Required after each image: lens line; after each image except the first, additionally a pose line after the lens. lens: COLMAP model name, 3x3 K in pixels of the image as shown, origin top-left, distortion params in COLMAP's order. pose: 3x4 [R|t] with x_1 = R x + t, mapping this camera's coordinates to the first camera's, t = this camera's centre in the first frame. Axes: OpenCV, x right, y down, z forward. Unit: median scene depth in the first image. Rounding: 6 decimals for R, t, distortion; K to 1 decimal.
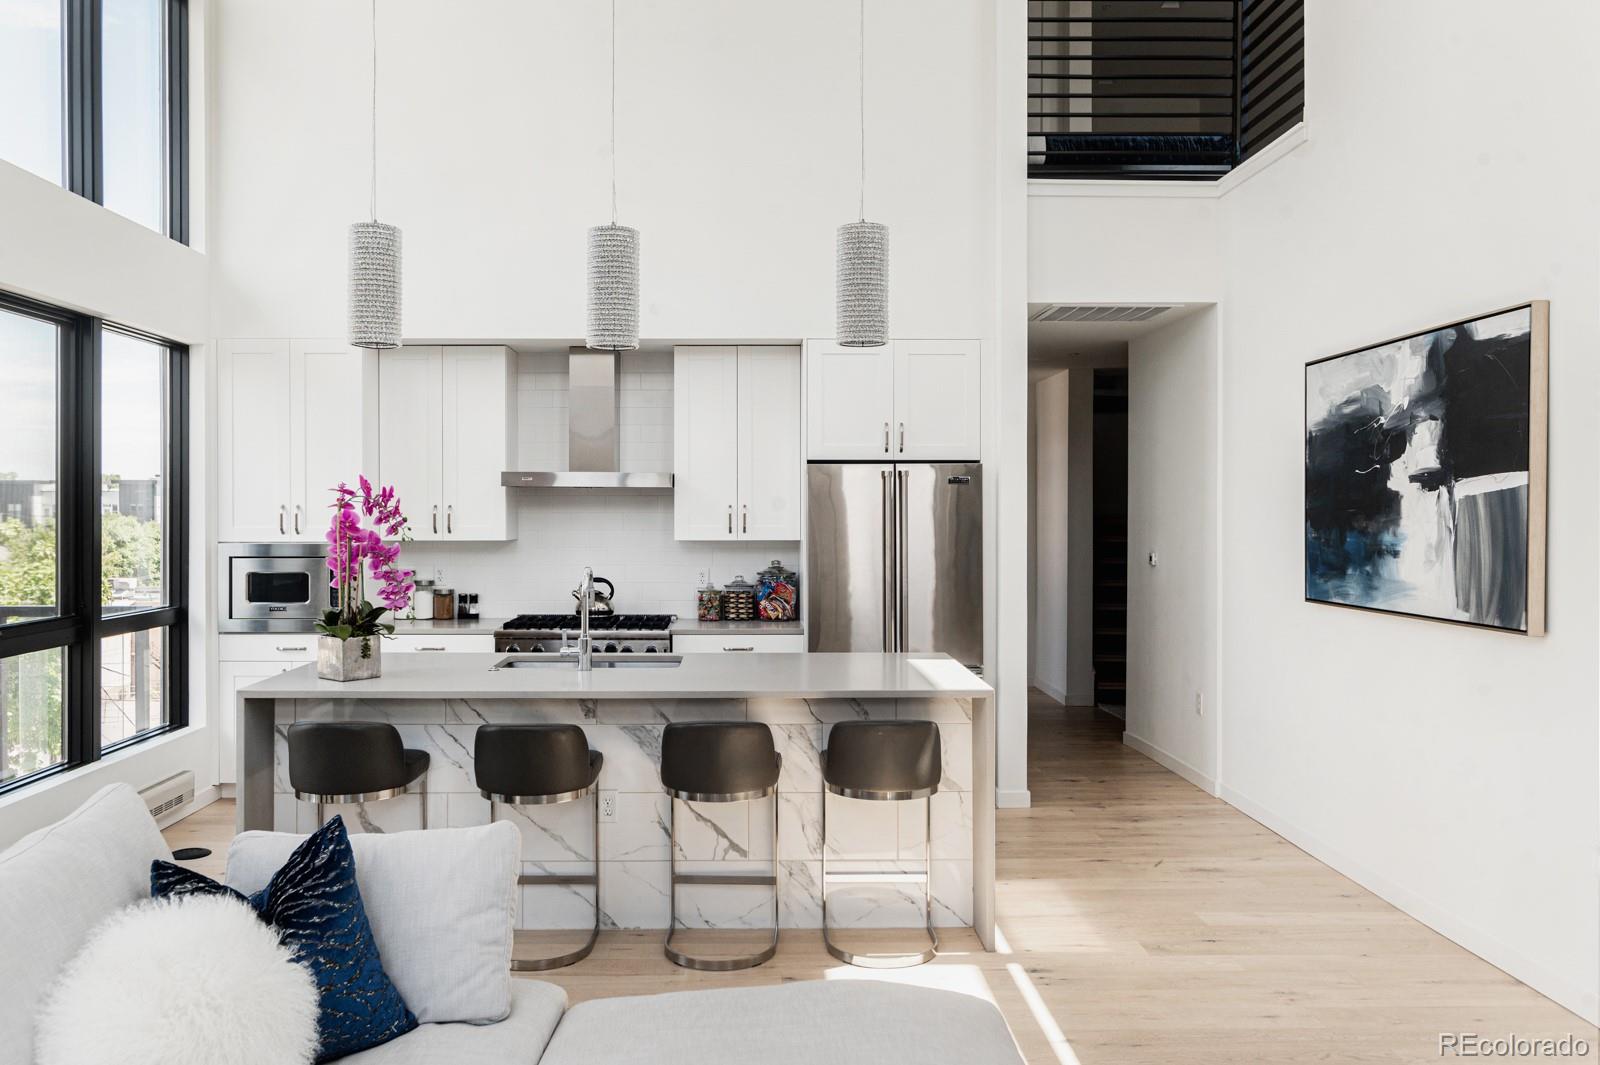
lens RADIAL K [[1229.0, 0, 755.2], [0, 1229.0, 507.8], [0, 0, 1]] dist [0.005080, 0.003367]
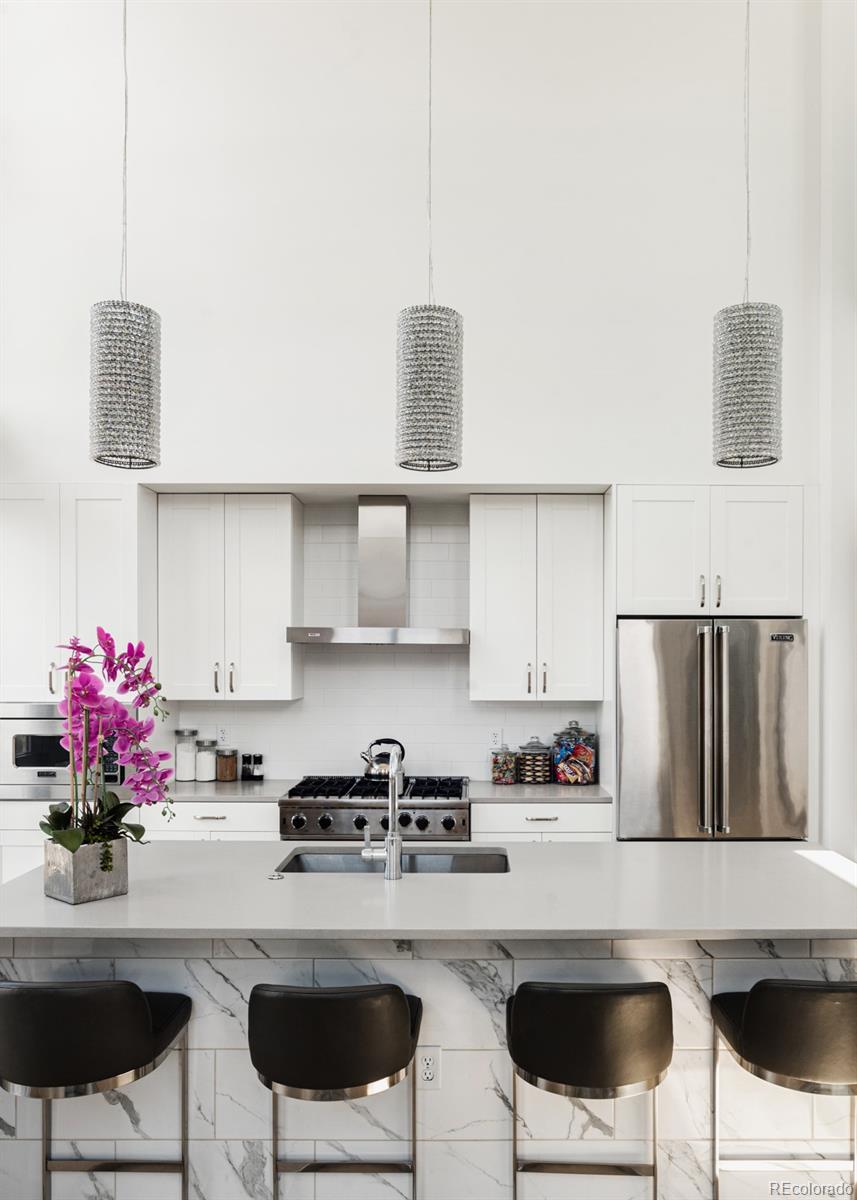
lens RADIAL K [[915.2, 0, 471.0], [0, 915.2, 665.3], [0, 0, 1]] dist [-0.001467, -0.000892]
pose [[0.999986, 0.001818, -0.004995, -0.062287], [-0.001787, 0.999979, 0.006202, -0.004846], [0.005006, -0.006193, 0.999968, 0.302097]]
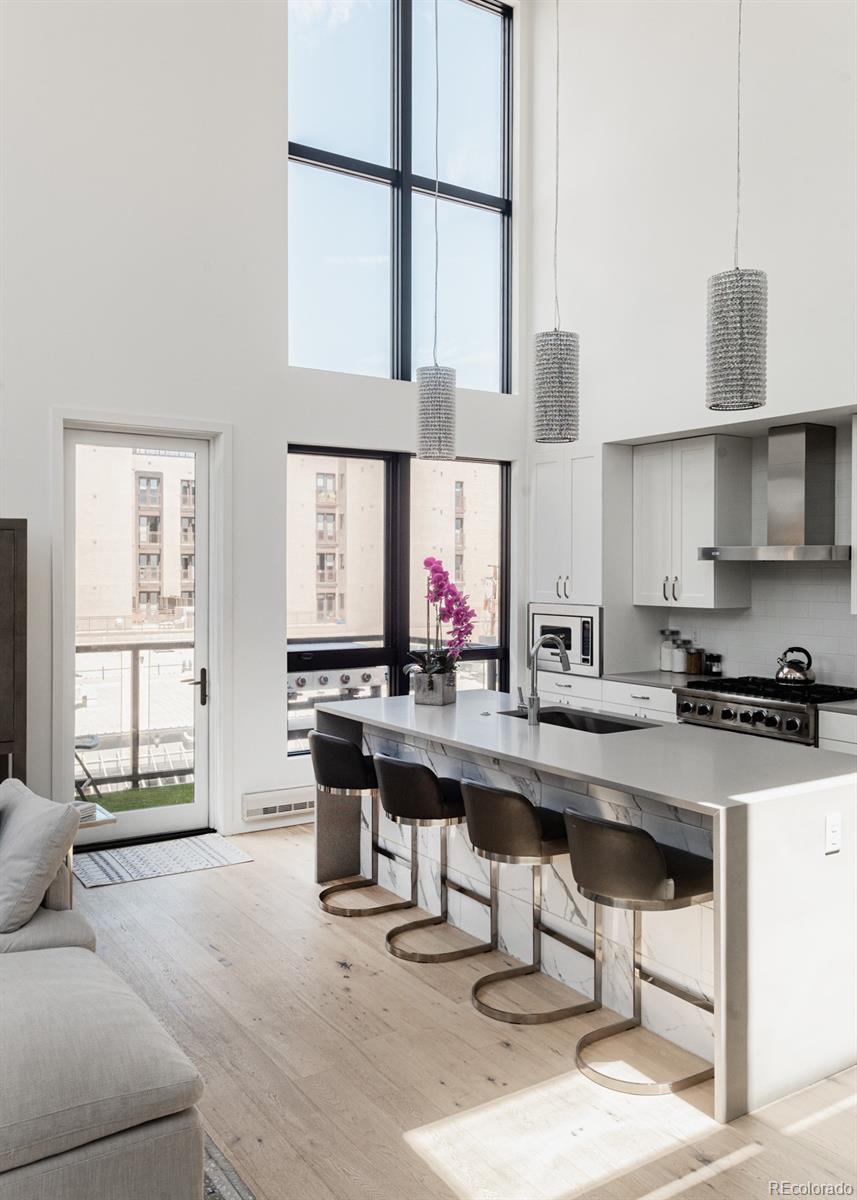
lens RADIAL K [[971.7, 0, 445.4], [0, 971.7, 578.7], [0, 0, 1]] dist [0.006074, 0.001134]
pose [[0.543723, 0.007616, -0.839230, 0.416193], [-0.000381, 0.999961, 0.008828, -0.008462], [0.839265, -0.004481, 0.543705, 0.316183]]
